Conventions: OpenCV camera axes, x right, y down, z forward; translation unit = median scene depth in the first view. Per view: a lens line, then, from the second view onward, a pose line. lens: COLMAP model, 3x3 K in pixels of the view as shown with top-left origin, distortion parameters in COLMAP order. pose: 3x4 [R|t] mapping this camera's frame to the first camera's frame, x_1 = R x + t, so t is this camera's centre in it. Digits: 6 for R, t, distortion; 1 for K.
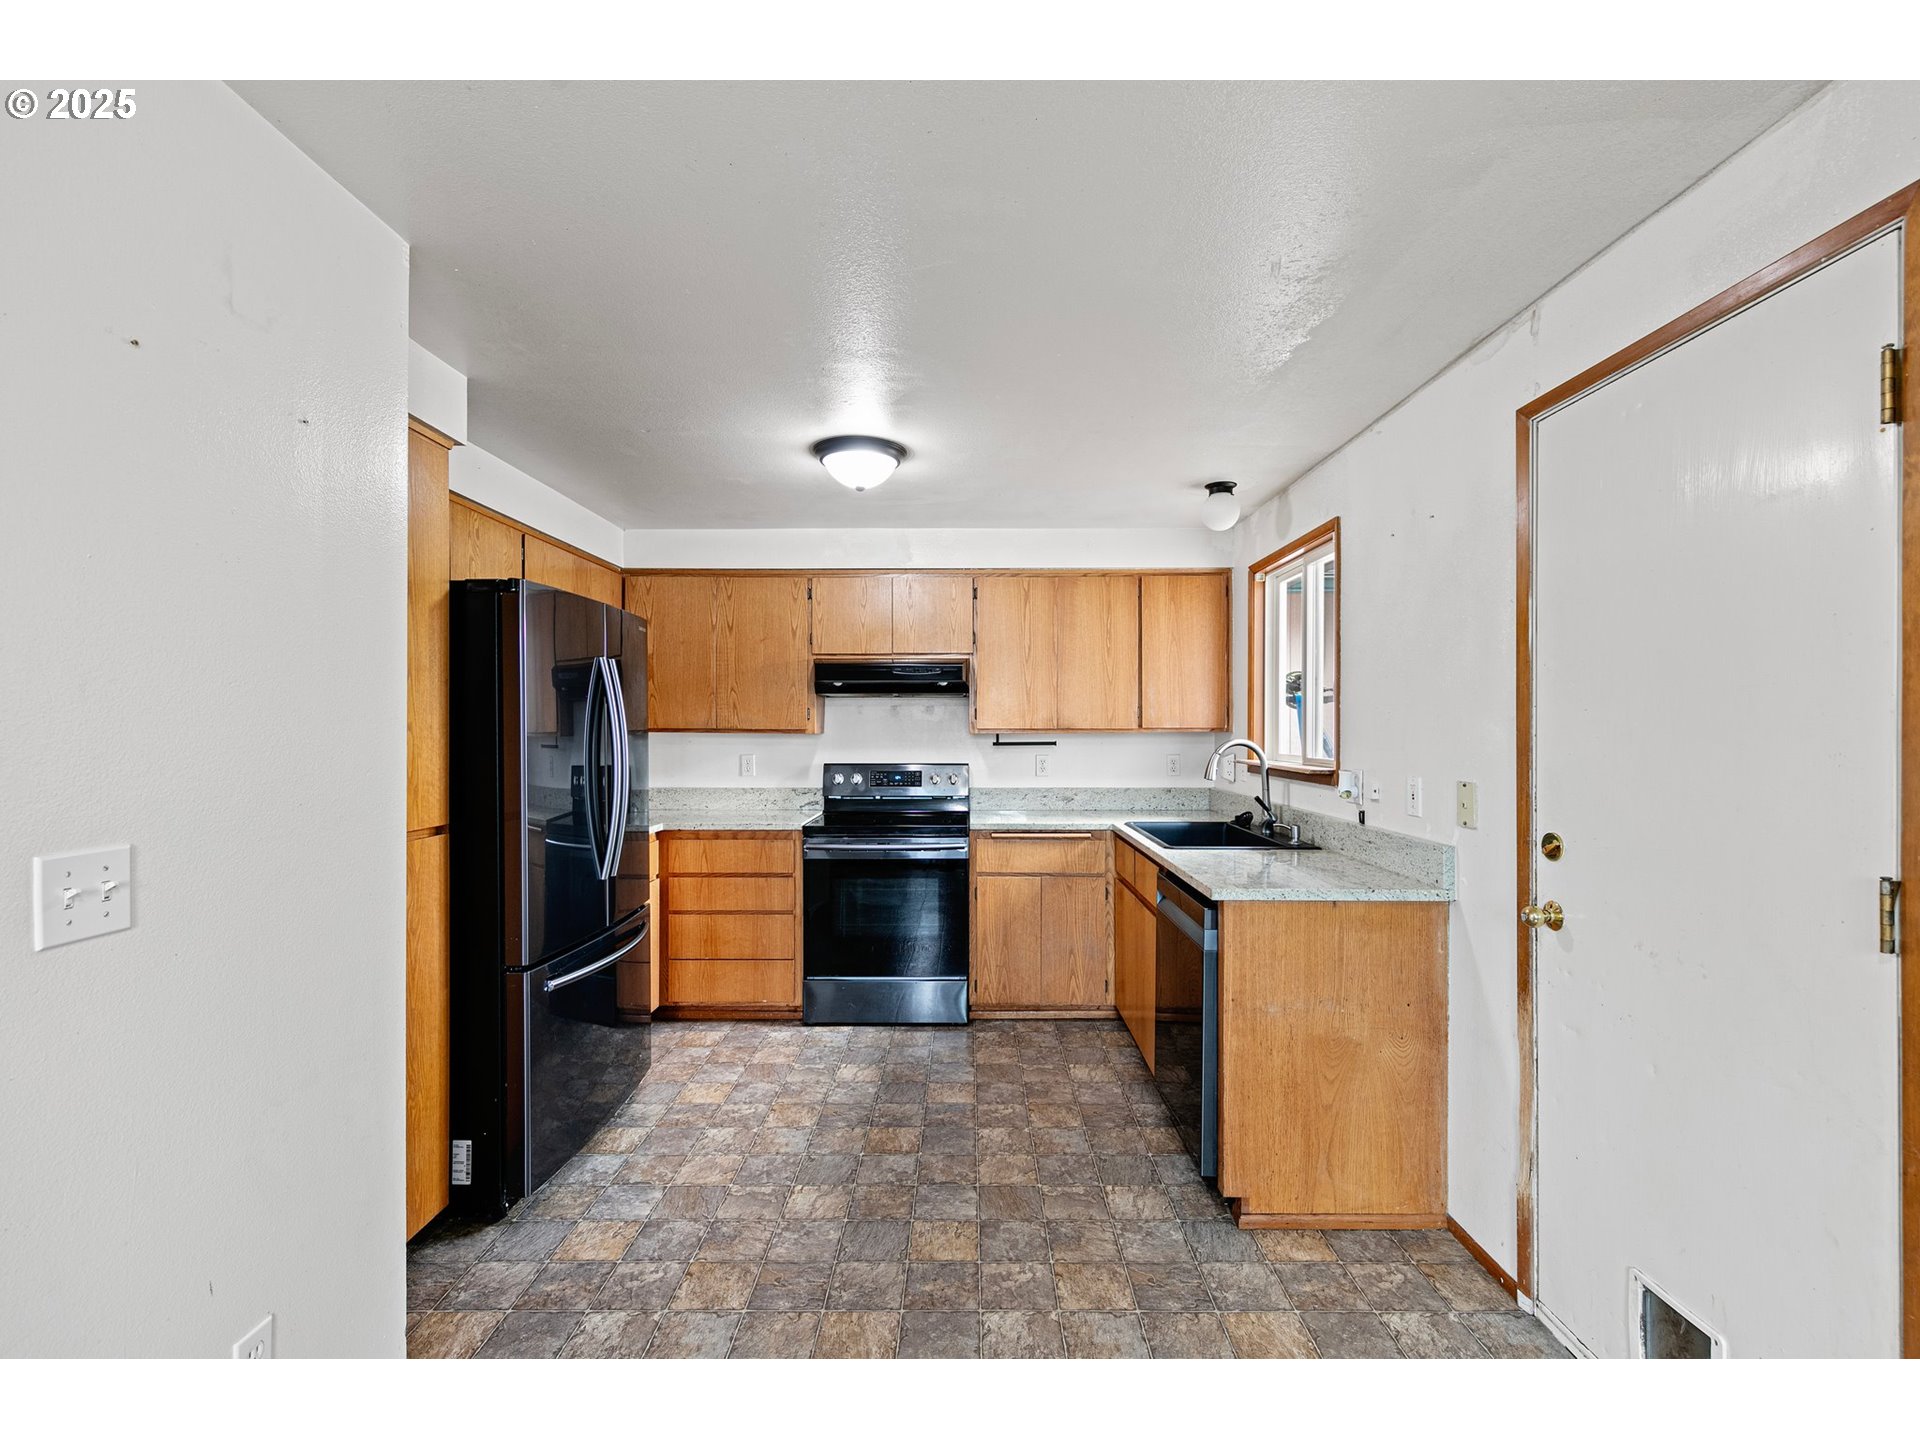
lens RADIAL K [[851.0, 0, 966.7], [0, 851.0, 729.1], [0, 0, 1]] dist [0.004597, -0.000033]
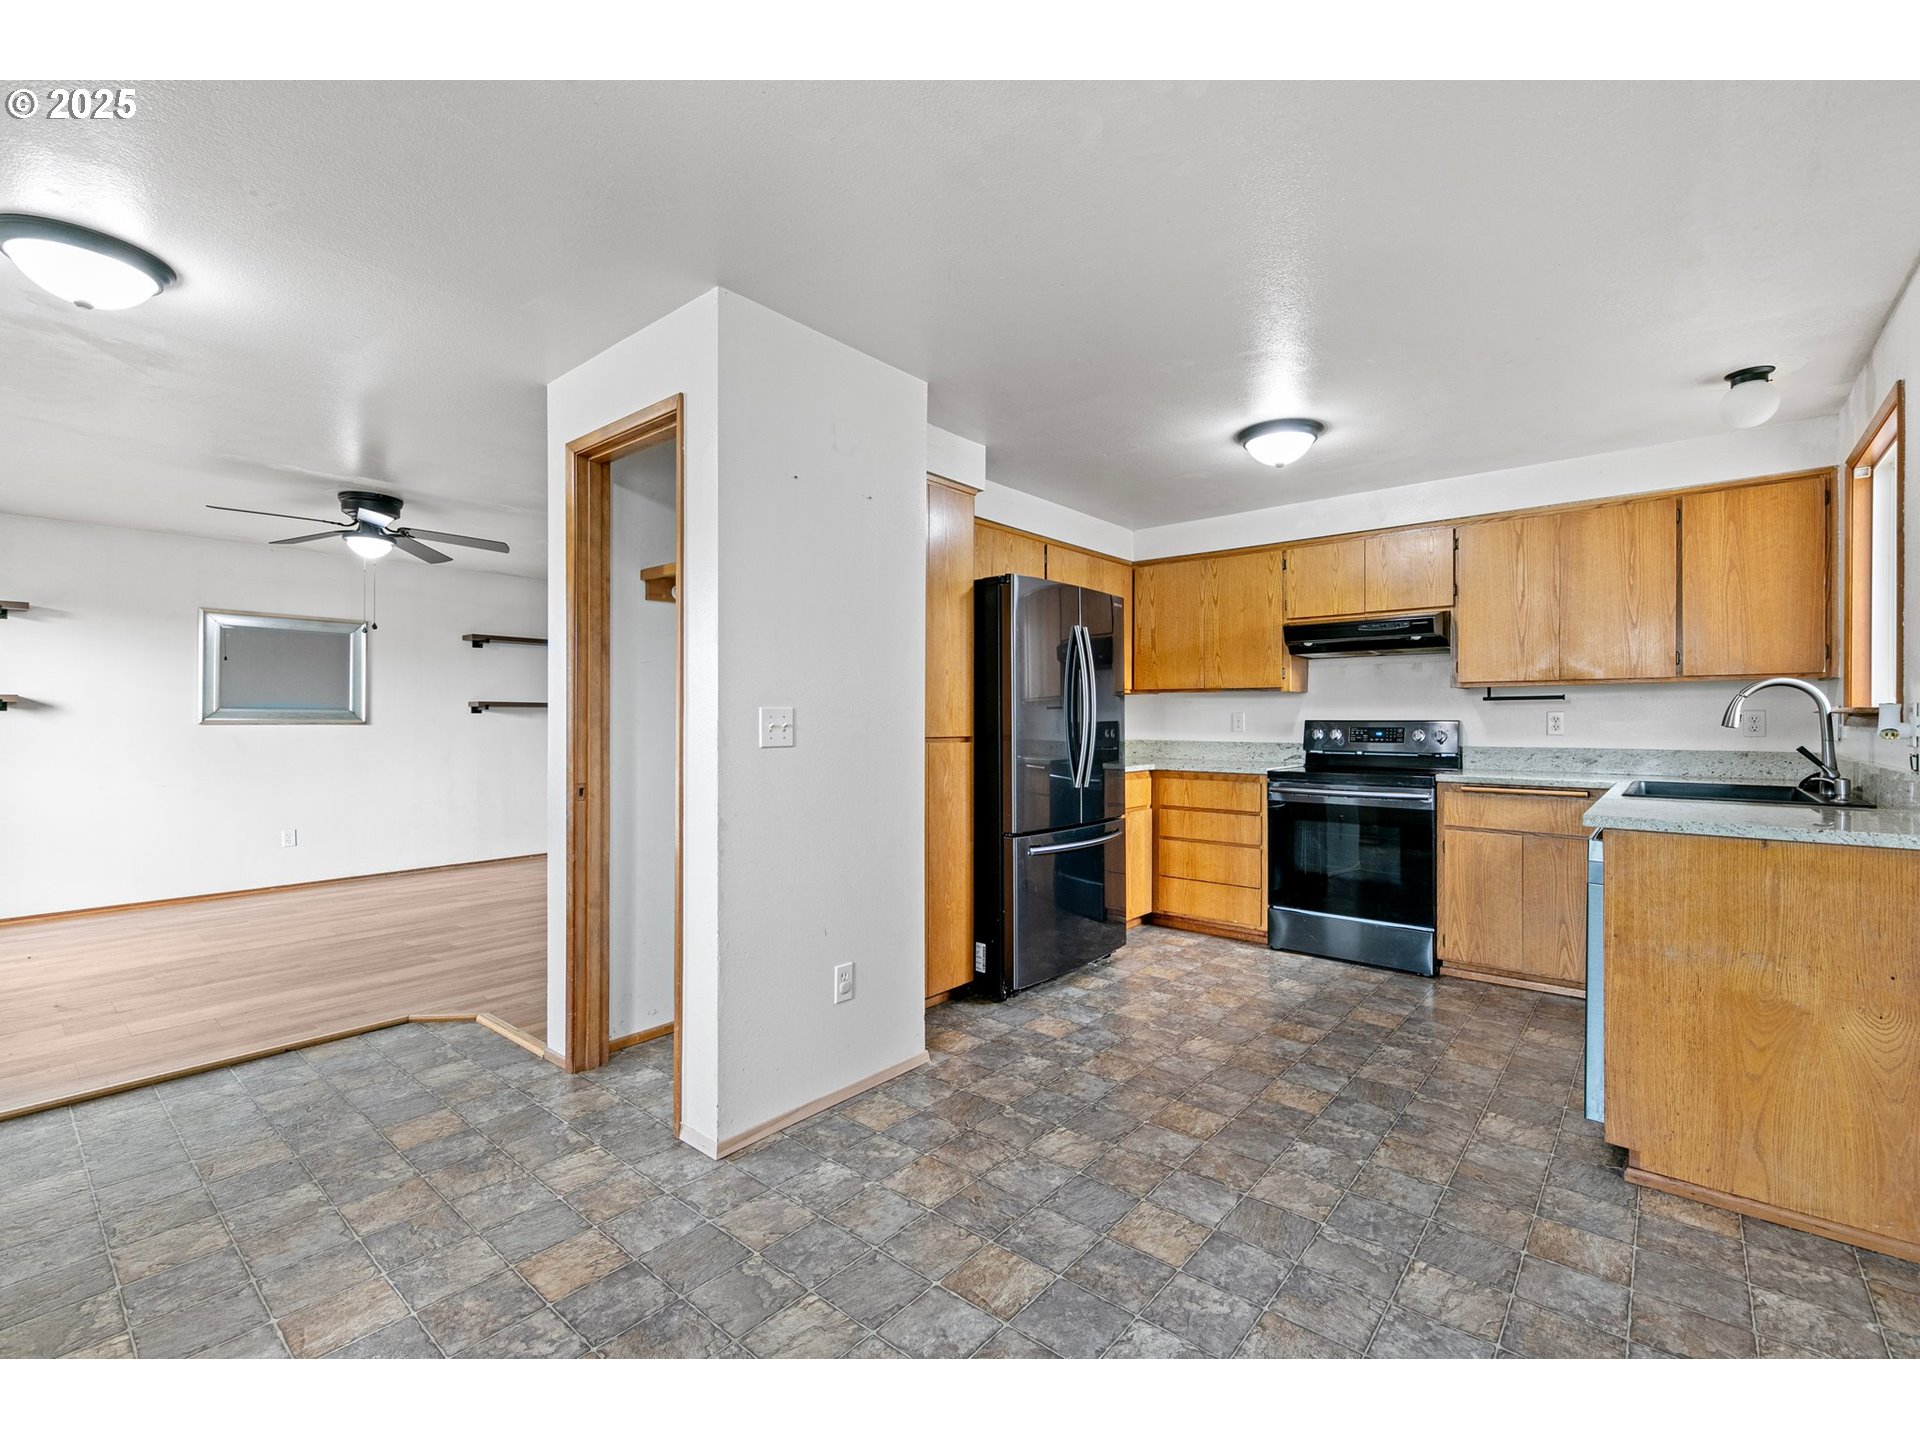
lens RADIAL K [[828.4, 0, 966.4], [0, 828.4, 717.7], [0, 0, 1]] dist [0.002038, 0.000170]
pose [[0.767762, -0.000250, -0.640735, 0.202590], [-0.002024, 0.999994, -0.002816, 0.047196], [0.640732, 0.003459, 0.767757, -0.096042]]
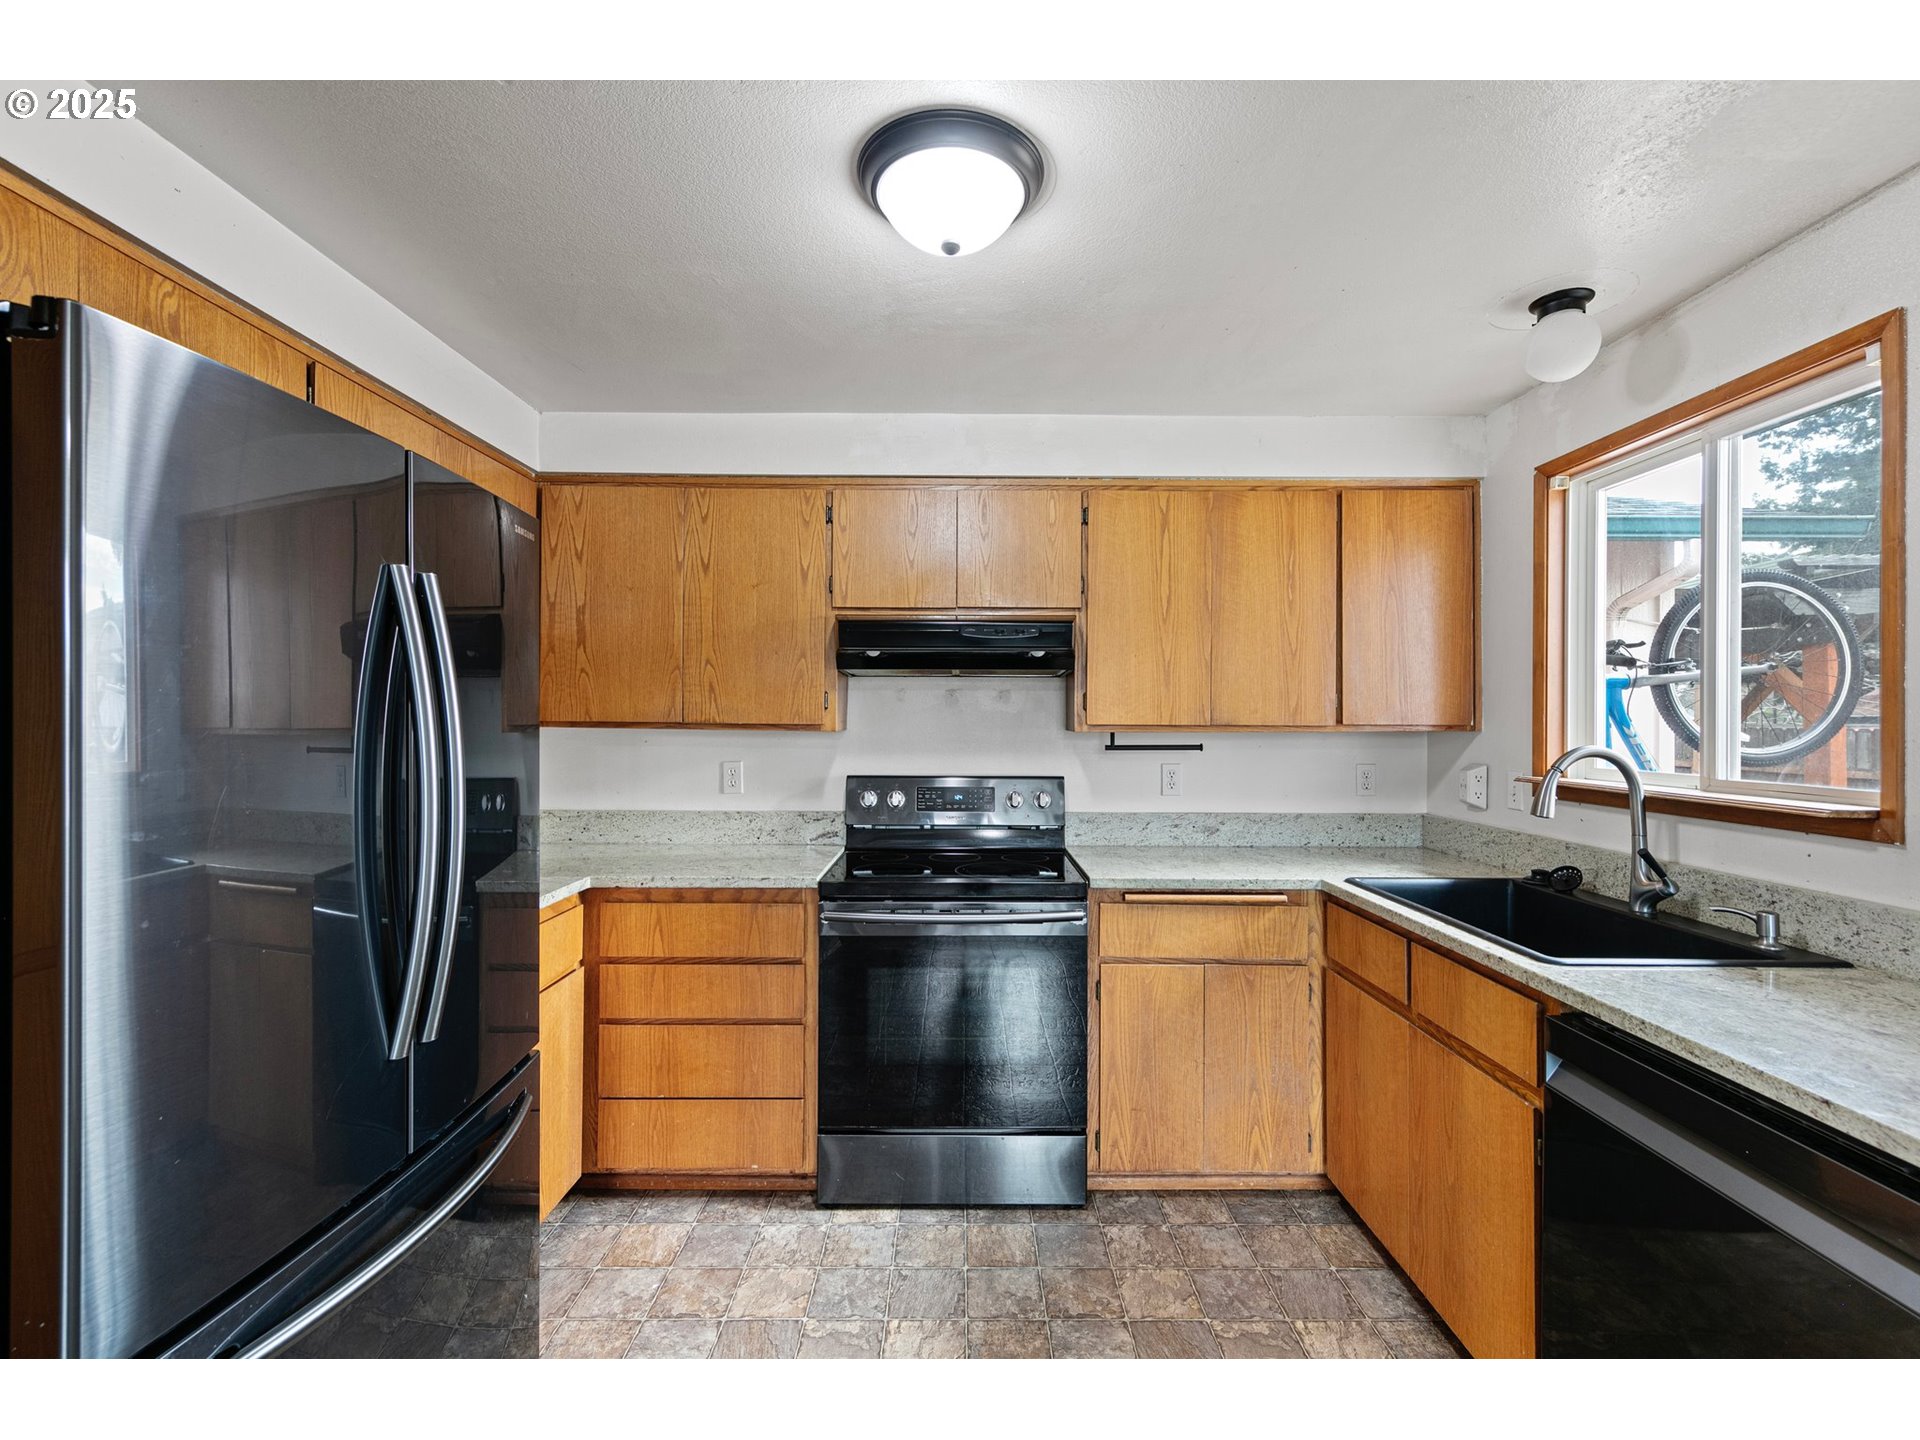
lens RADIAL K [[861.9, 0, 973.5], [0, 861.9, 715.1], [0, 0, 1]] dist [0.004244, 0.000098]
pose [[0.999930, 0.004465, 0.010948, -0.087914], [-0.004373, 0.999955, -0.008370, -0.001973], [-0.010985, 0.008322, 0.999905, 0.373496]]
